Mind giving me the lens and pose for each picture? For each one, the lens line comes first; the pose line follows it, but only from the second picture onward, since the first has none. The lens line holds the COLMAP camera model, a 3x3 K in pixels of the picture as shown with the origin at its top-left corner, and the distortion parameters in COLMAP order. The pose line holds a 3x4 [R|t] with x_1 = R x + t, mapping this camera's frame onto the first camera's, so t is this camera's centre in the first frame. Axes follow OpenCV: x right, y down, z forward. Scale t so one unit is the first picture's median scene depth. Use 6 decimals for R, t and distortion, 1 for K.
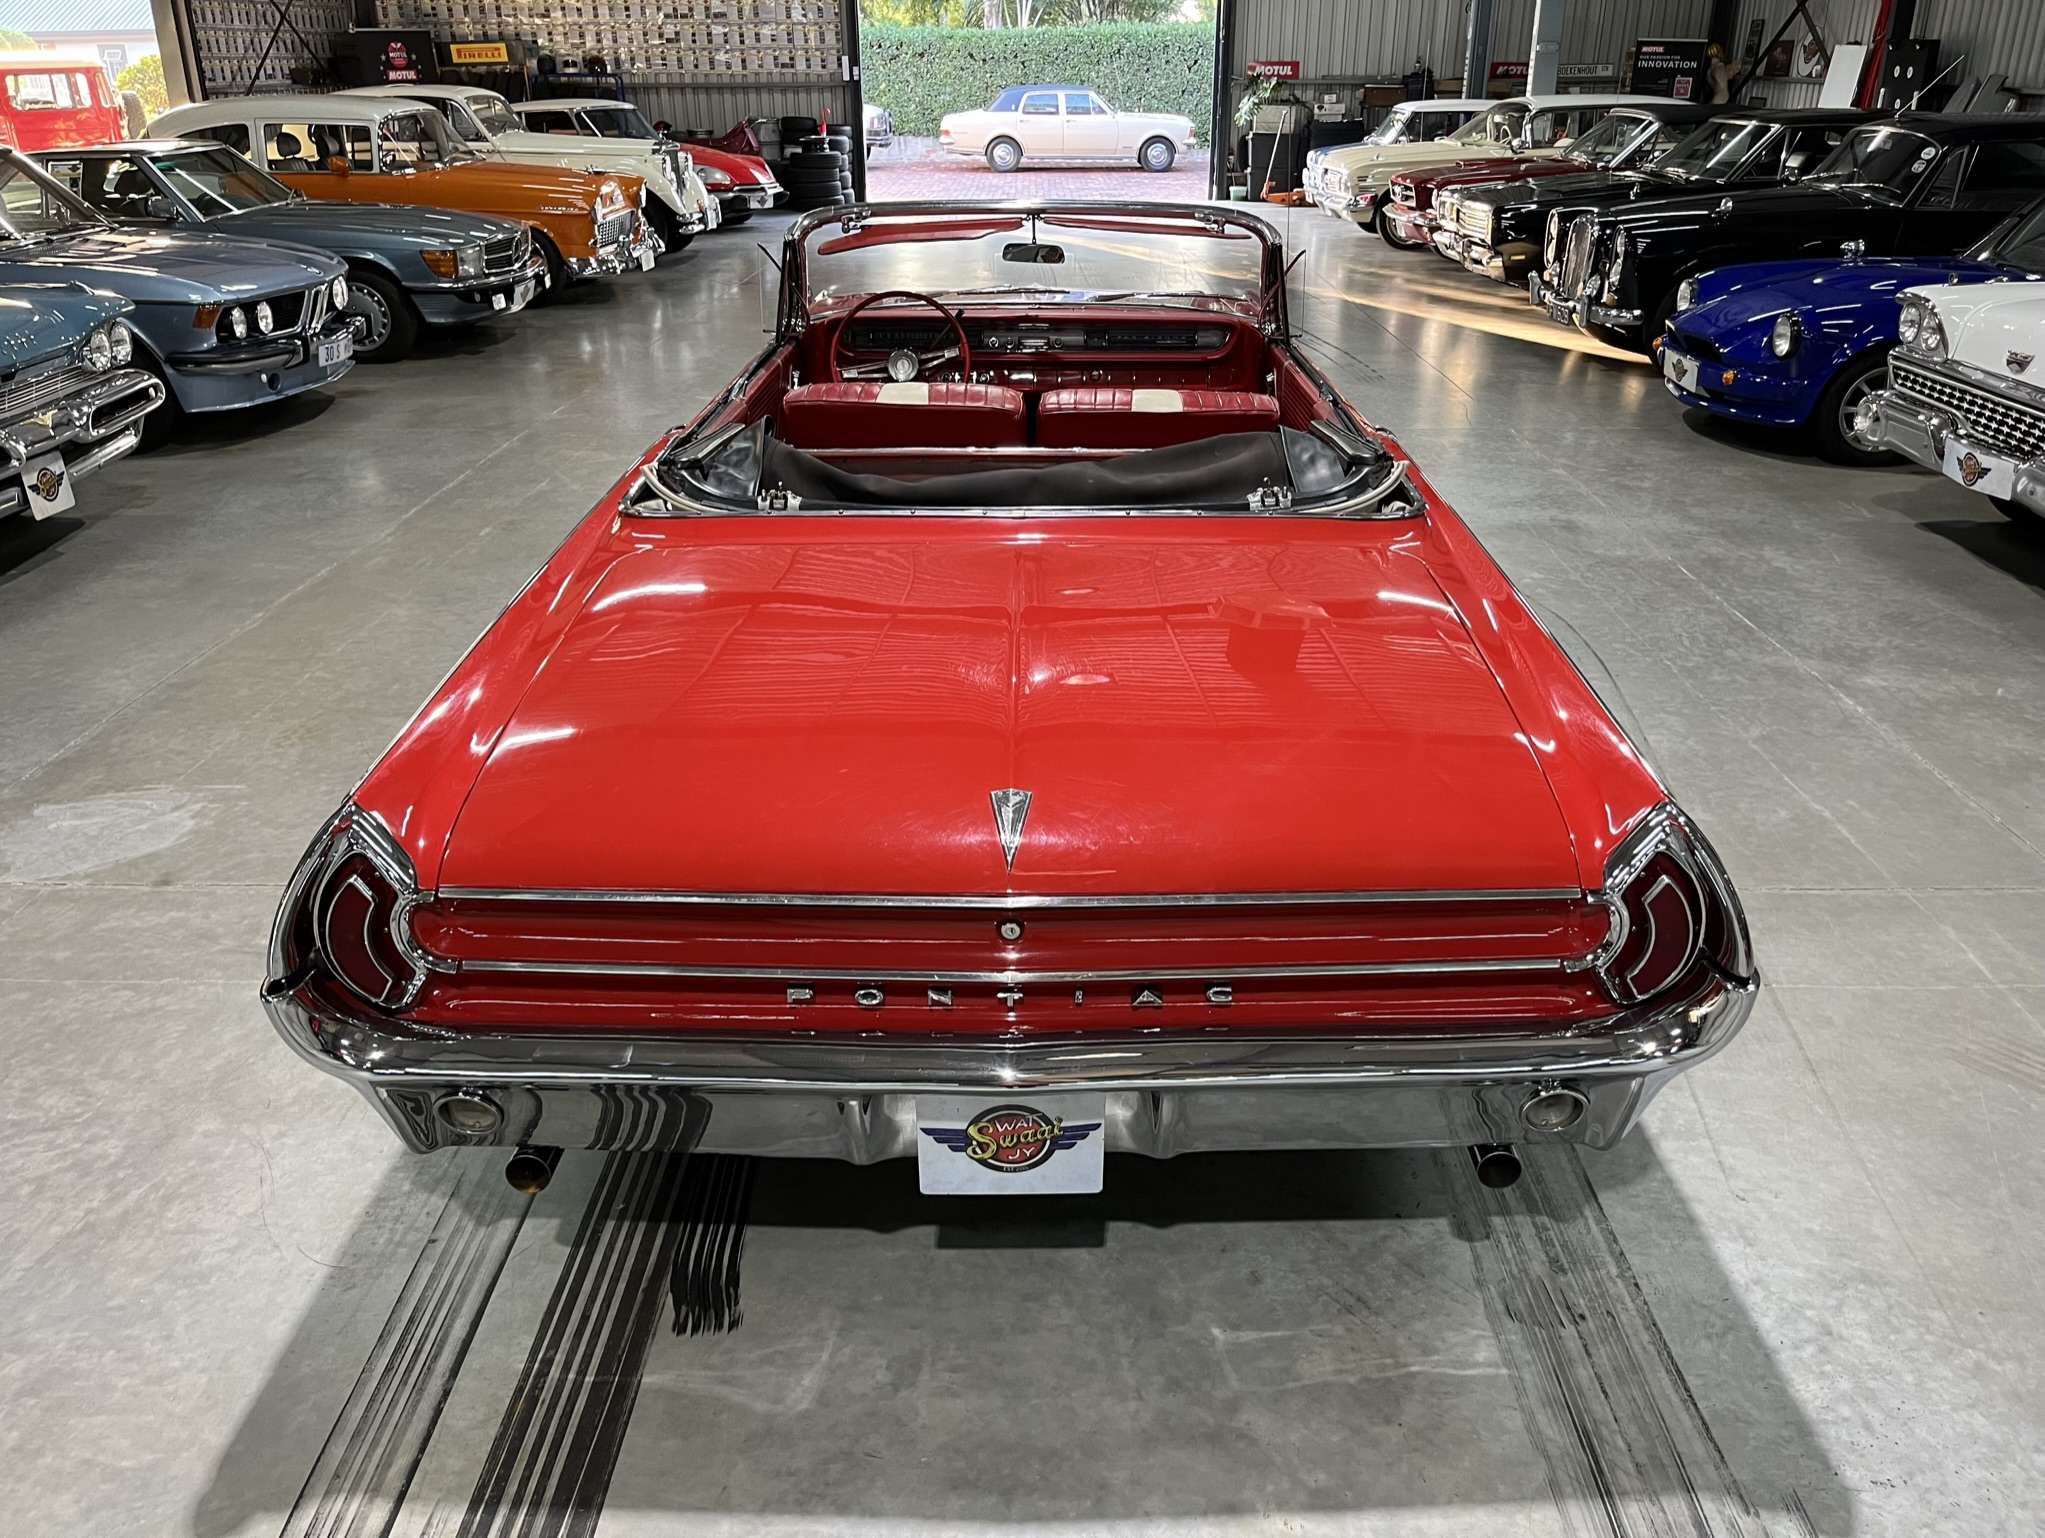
lens RADIAL K [[1642.3, 0, 1030.4], [0, 1642.3, 769.3], [0, 0, 1]] dist [0.062404, -0.006148]
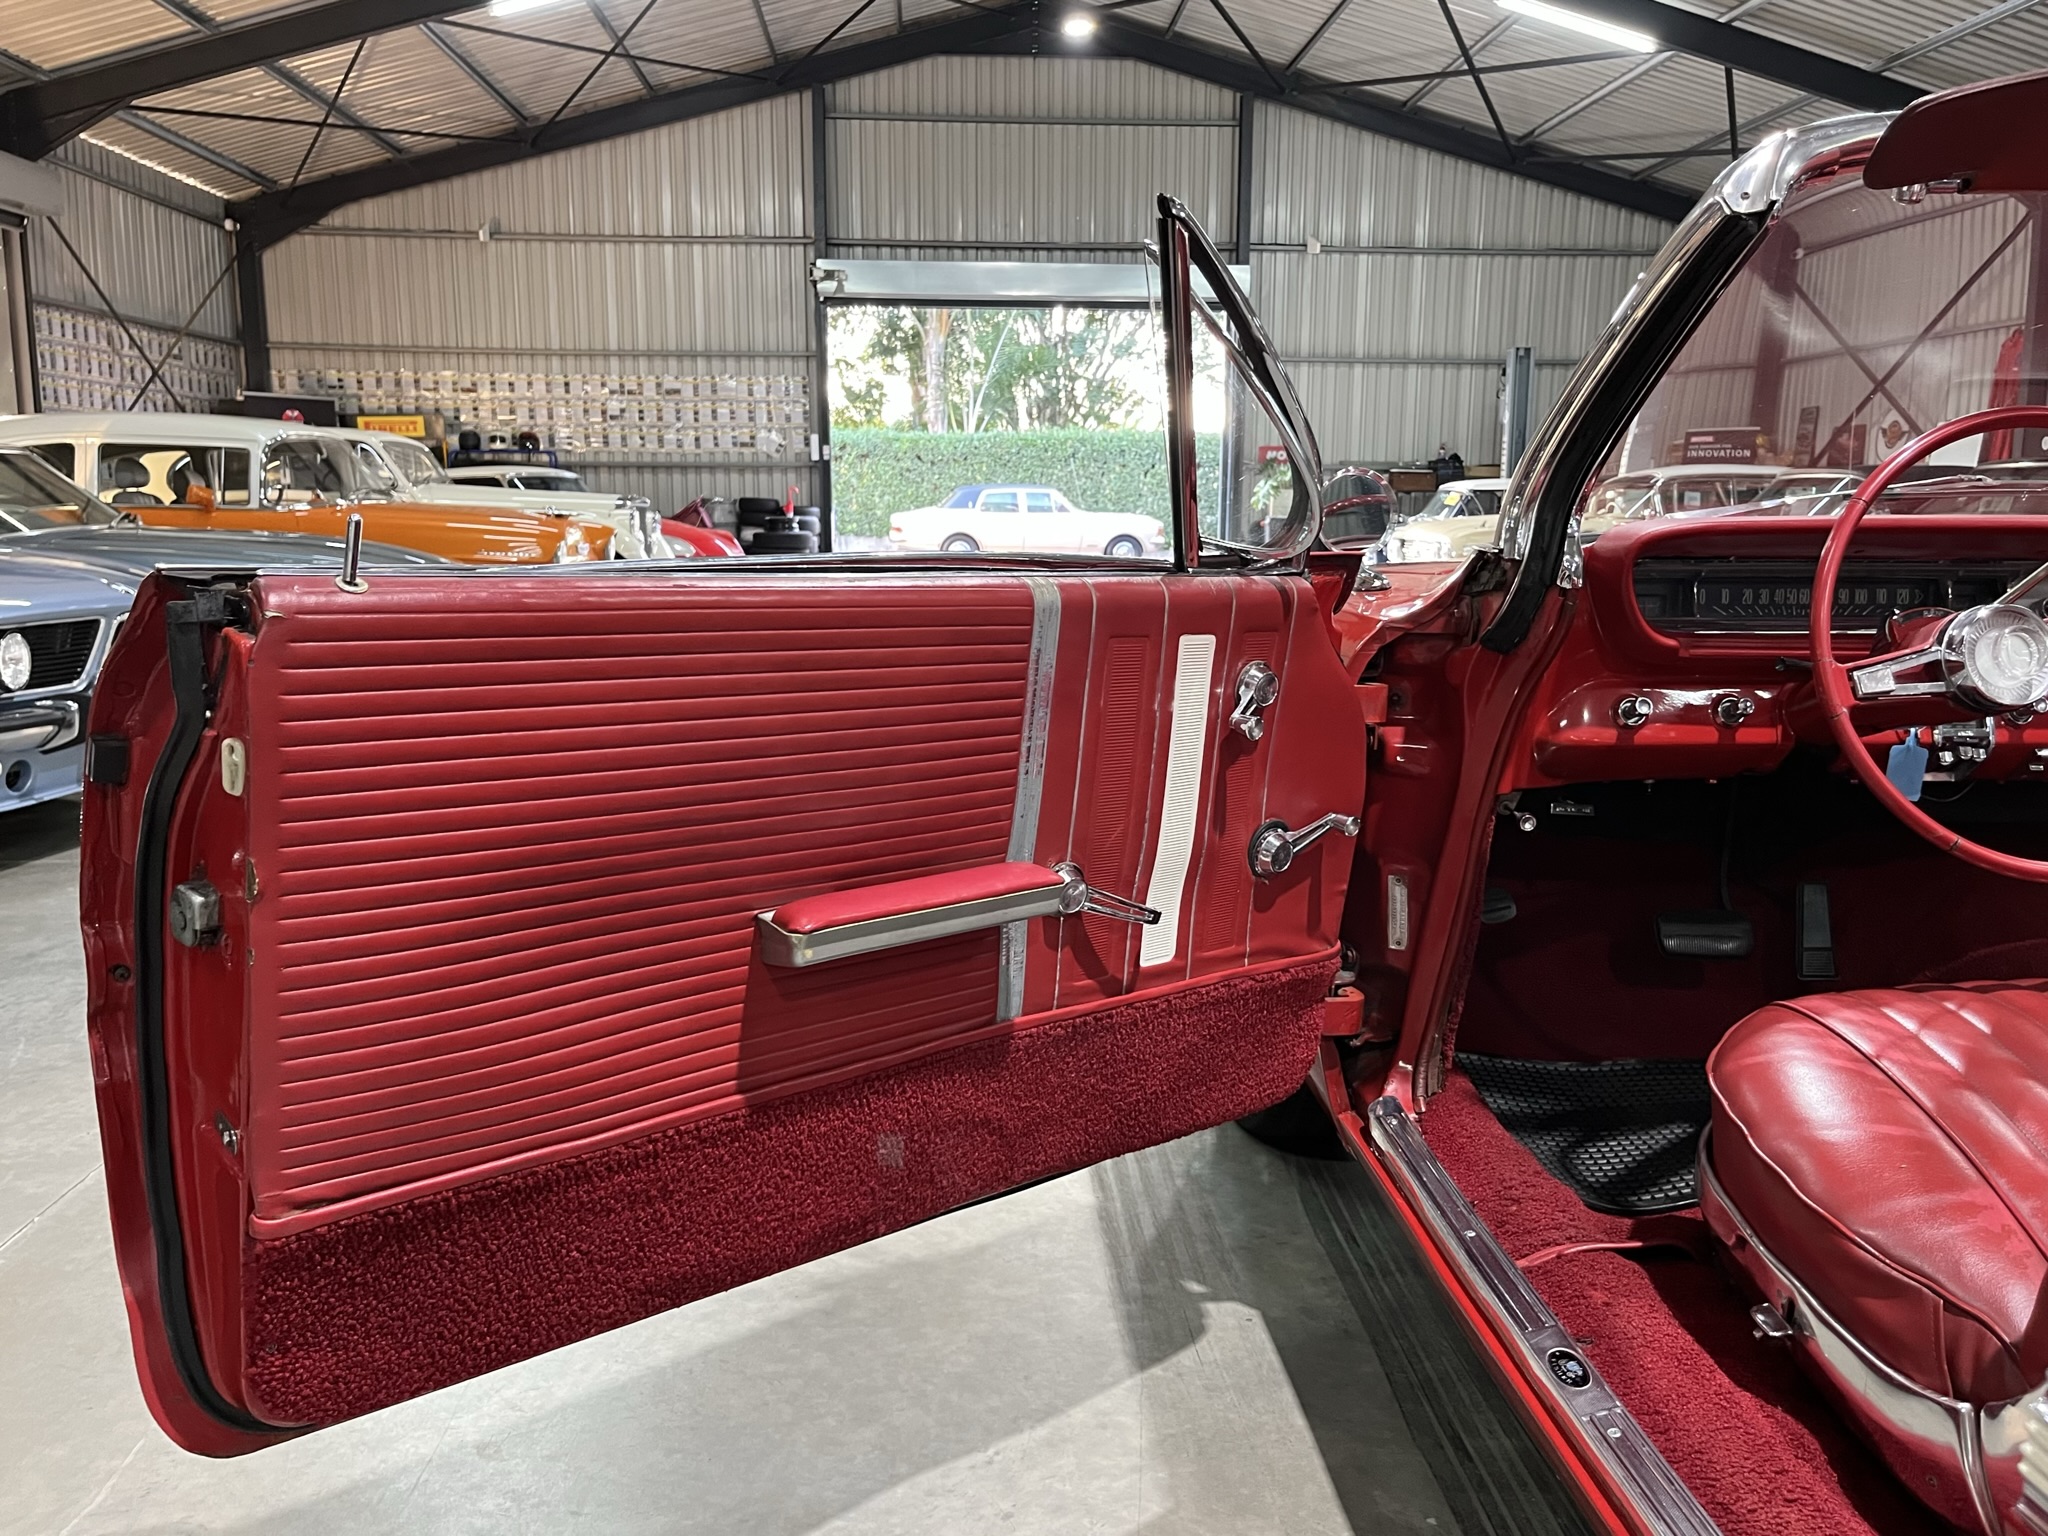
lens RADIAL K [[1644.7, 0, 1031.9], [0, 1644.7, 768.3], [0, 0, 1]] dist [0.062404, -0.006148]
pose [[0.996637, -0.004088, 0.081836, -0.067945], [0.023917, 0.969774, -0.242828, -0.037709], [-0.078370, 0.243969, 0.966611, 0.178041]]
